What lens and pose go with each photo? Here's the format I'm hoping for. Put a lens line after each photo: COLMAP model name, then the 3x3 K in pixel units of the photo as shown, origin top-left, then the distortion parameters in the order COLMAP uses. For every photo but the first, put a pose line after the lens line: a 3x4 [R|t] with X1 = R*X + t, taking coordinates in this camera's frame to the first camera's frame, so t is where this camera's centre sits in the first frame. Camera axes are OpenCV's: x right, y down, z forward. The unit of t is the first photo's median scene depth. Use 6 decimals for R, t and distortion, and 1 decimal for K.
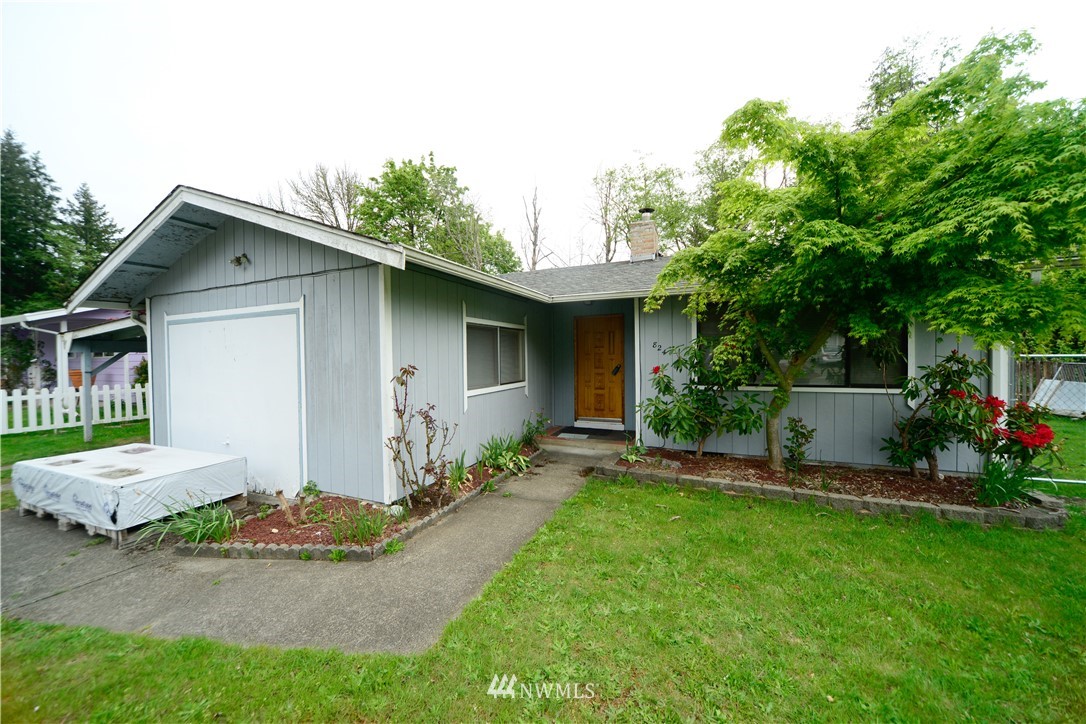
lens RADIAL K [[385.9, 0, 532.9], [0, 385.9, 360.5], [0, 0, 1]] dist [-0.011003, 0.000177]
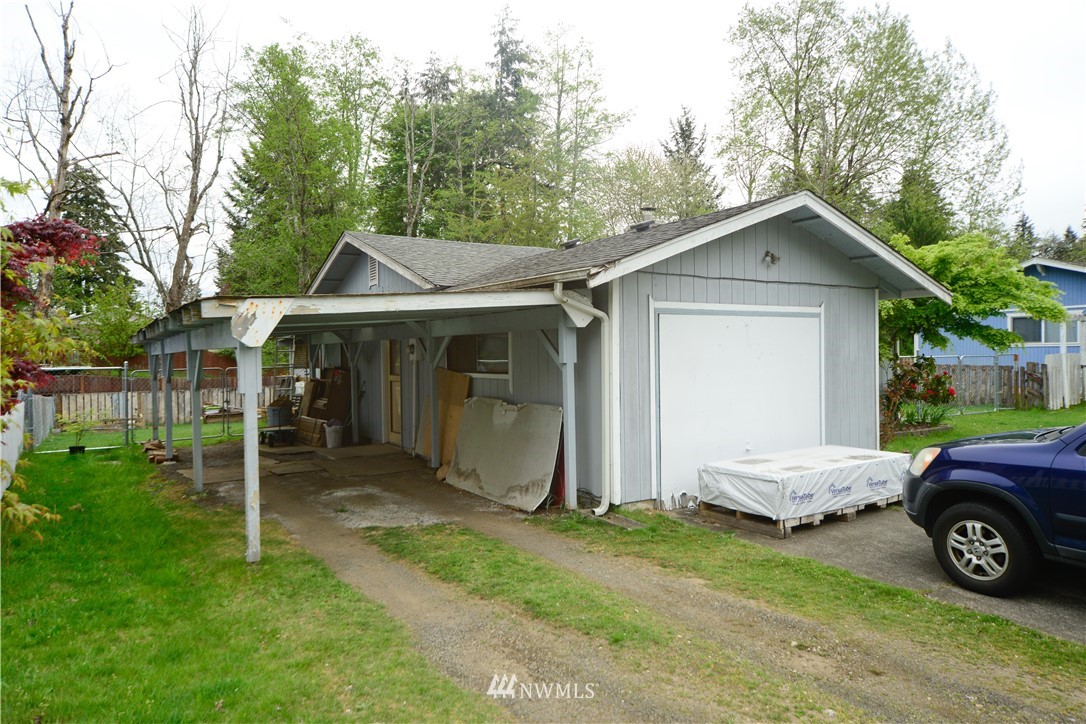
lens RADIAL K [[693.7, 0, 543.0], [0, 693.7, 362.0], [0, 0, 1]] dist [0.002883, -0.000636]
pose [[0.564220, -0.002994, 0.825619, -1.497065], [0.017928, 0.999802, -0.008625, 0.006745], [-0.825430, 0.019668, 0.564162, 0.280606]]
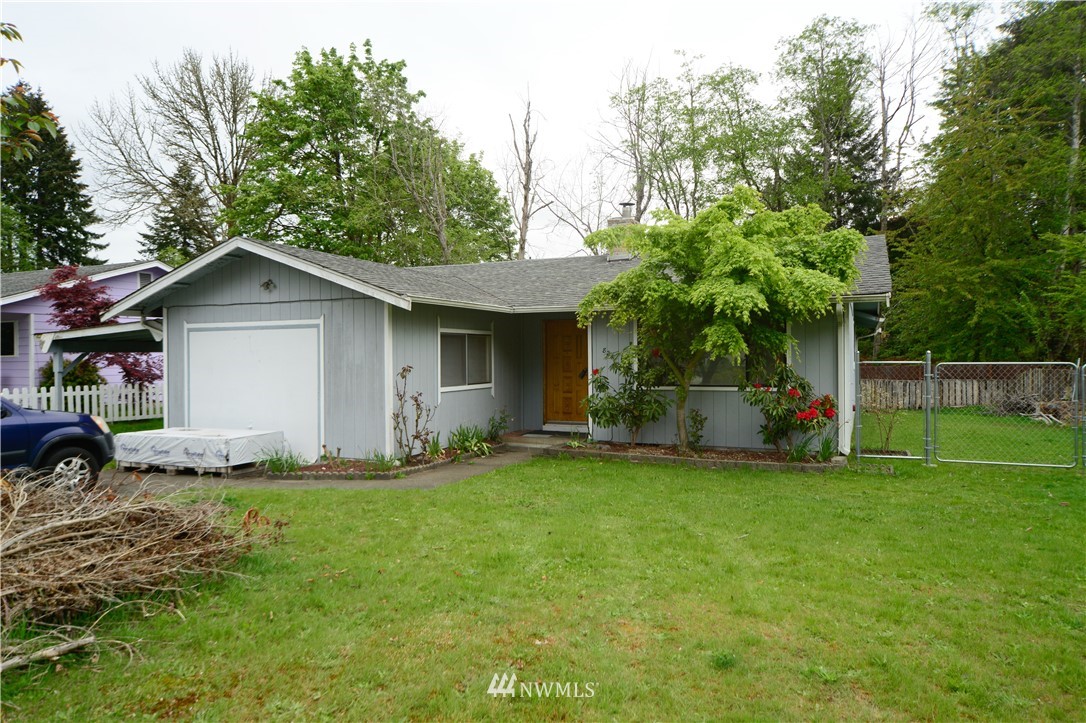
lens RADIAL K [[693.7, 0, 543.0], [0, 693.7, 361.5], [0, 0, 1]] dist [0.002883, -0.000636]
pose [[0.999900, 0.006252, 0.012714, 0.084189], [-0.006190, 0.999969, -0.004906, 0.002709], [-0.012744, 0.004827, 0.999907, -0.797575]]
